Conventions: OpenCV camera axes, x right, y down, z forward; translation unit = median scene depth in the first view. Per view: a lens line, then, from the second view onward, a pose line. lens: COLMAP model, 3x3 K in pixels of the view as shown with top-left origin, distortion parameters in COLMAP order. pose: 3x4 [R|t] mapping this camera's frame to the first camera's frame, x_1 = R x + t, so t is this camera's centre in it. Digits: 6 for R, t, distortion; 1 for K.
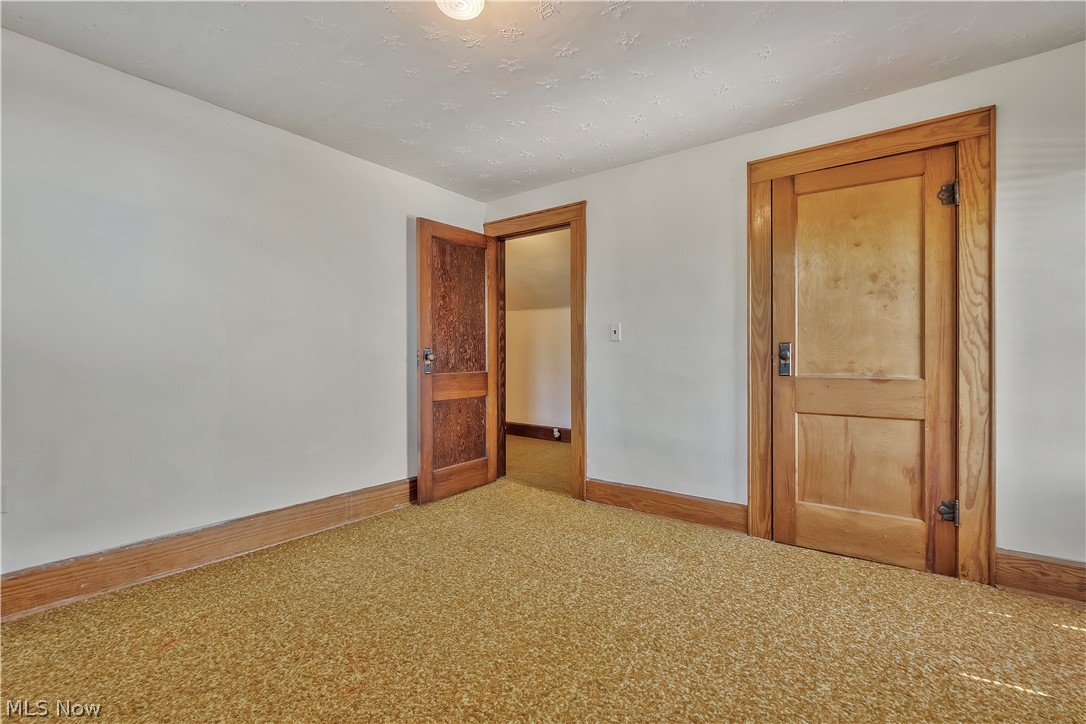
lens RADIAL K [[481.4, 0, 541.0], [0, 481.4, 360.4], [0, 0, 1]] dist [-0.004299, 0.000902]
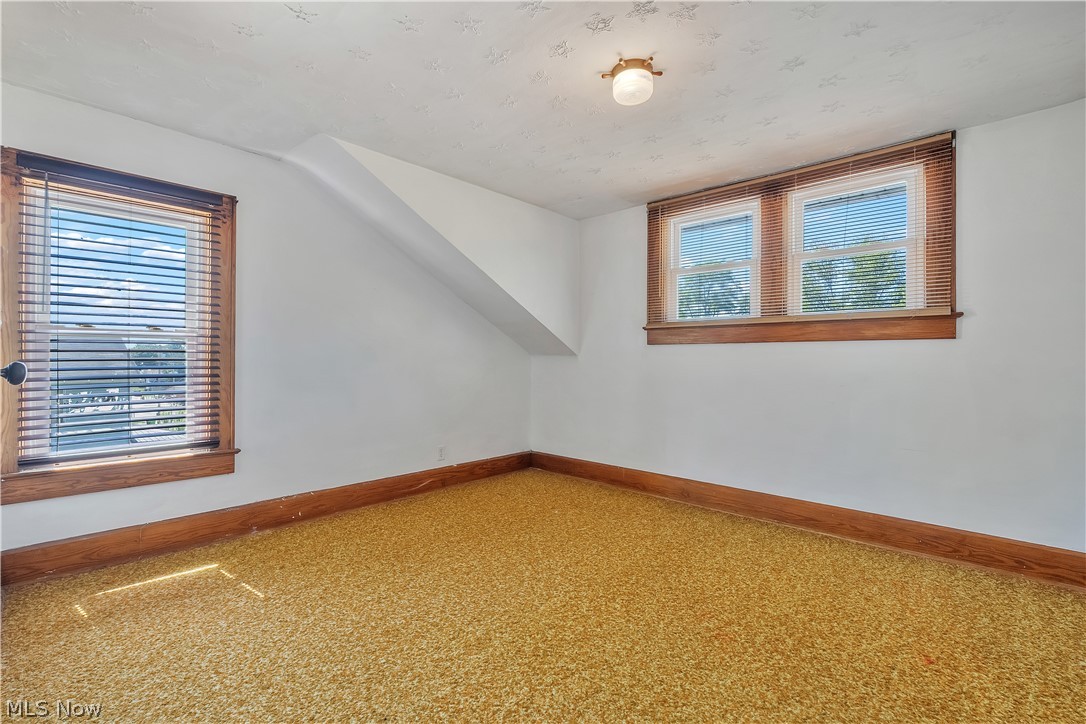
lens RADIAL K [[481.4, 0, 544.0], [0, 481.4, 359.8], [0, 0, 1]] dist [-0.004299, 0.000902]
pose [[-0.996137, -0.008501, 0.087397, -0.048255], [-0.007874, 0.999941, 0.007521, -0.046019], [-0.087456, 0.006804, -0.996145, 2.133243]]
